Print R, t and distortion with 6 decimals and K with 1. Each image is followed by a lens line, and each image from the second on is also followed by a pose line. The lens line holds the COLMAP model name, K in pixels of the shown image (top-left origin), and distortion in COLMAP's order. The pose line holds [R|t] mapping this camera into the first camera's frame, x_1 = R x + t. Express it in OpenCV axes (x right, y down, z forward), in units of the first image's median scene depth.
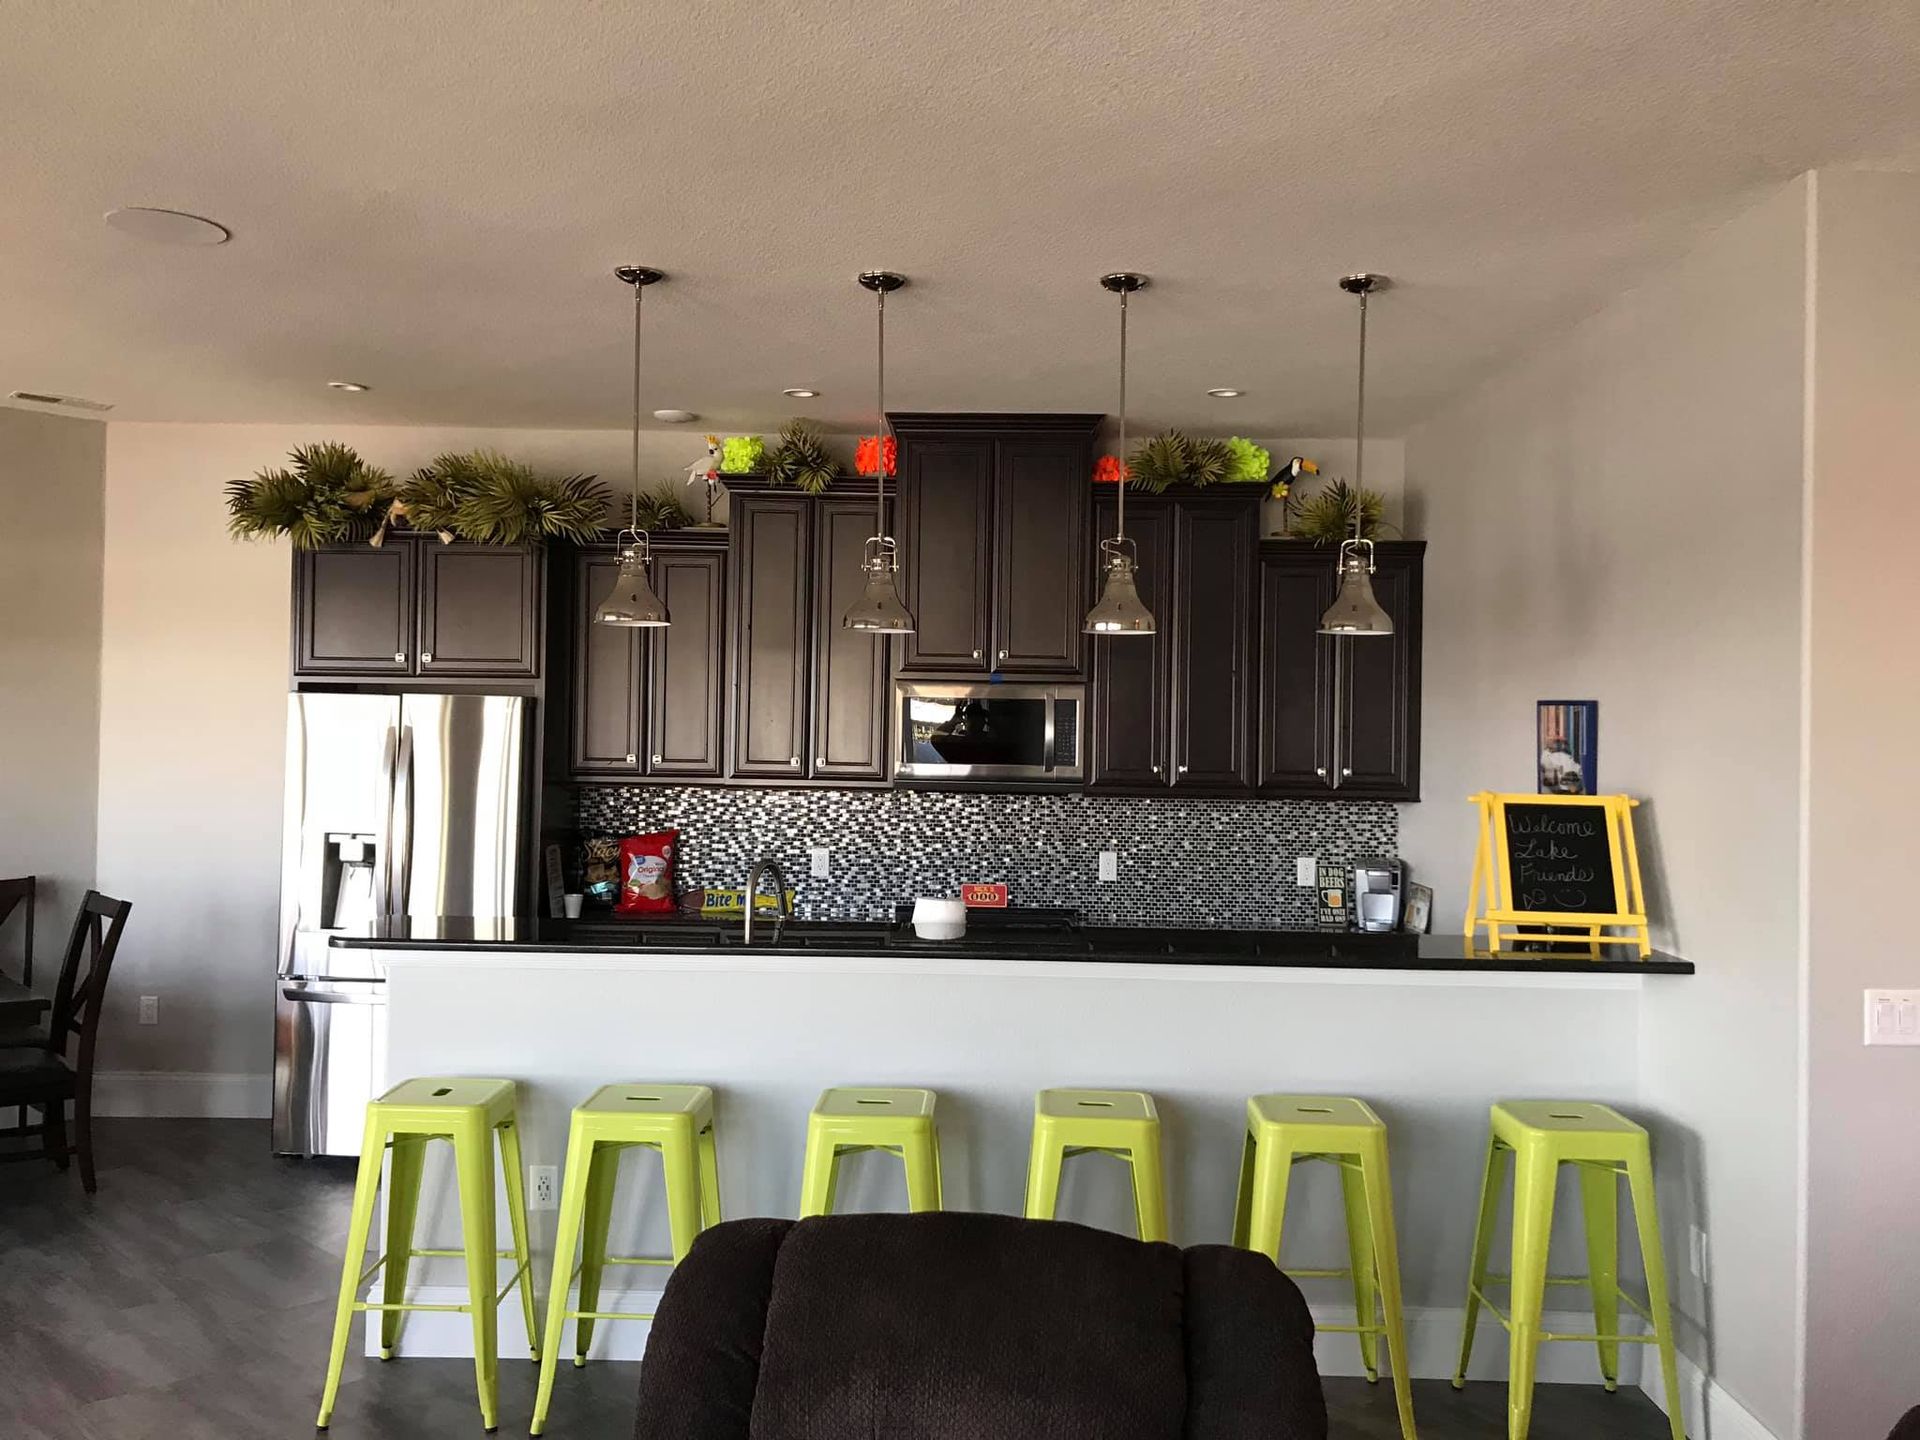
lens RADIAL K [[1585.0, 0, 919.4], [0, 1585.0, 716.3], [0, 0, 1]] dist [0.004360, -0.009631]
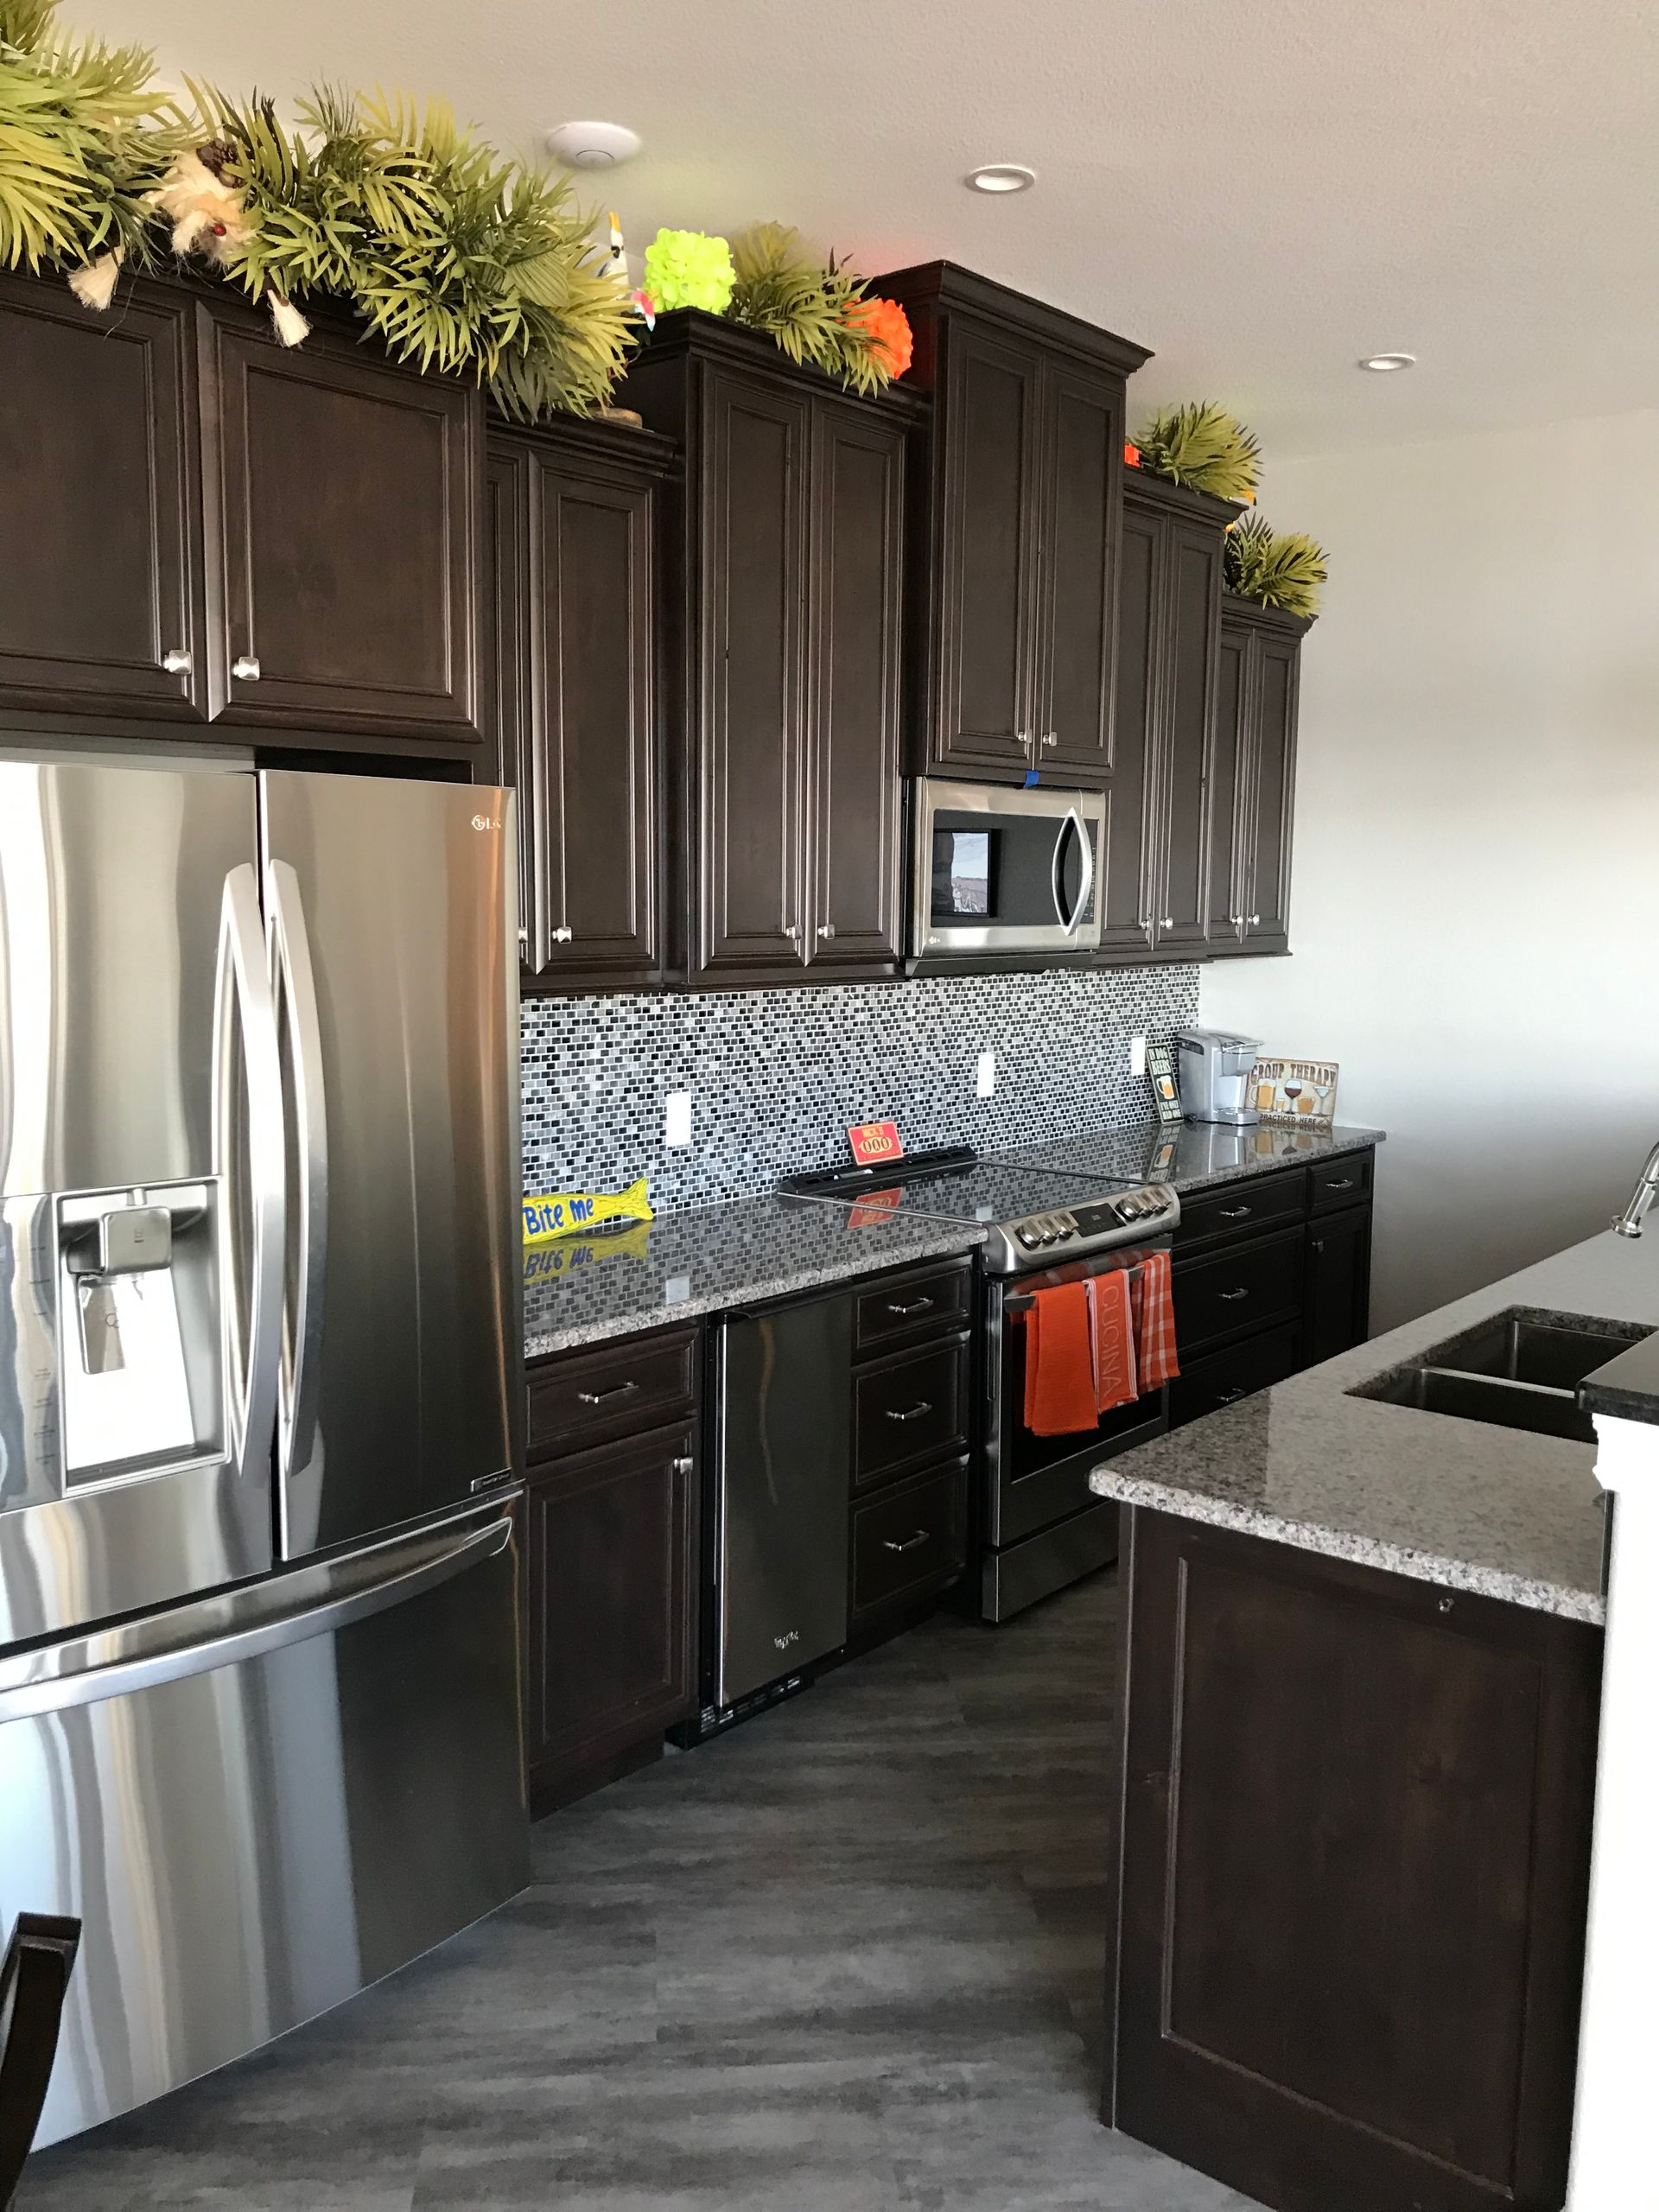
lens RADIAL K [[1826.1, 0, 829.5], [0, 1826.1, 1106.0], [0, 0, 1]] dist [0.004360, -0.009631]
pose [[0.631199, -0.107700, 0.768107, -0.499649], [-0.012983, 0.988707, 0.149301, -0.004145], [-0.775512, -0.104211, 0.622673, 0.580627]]
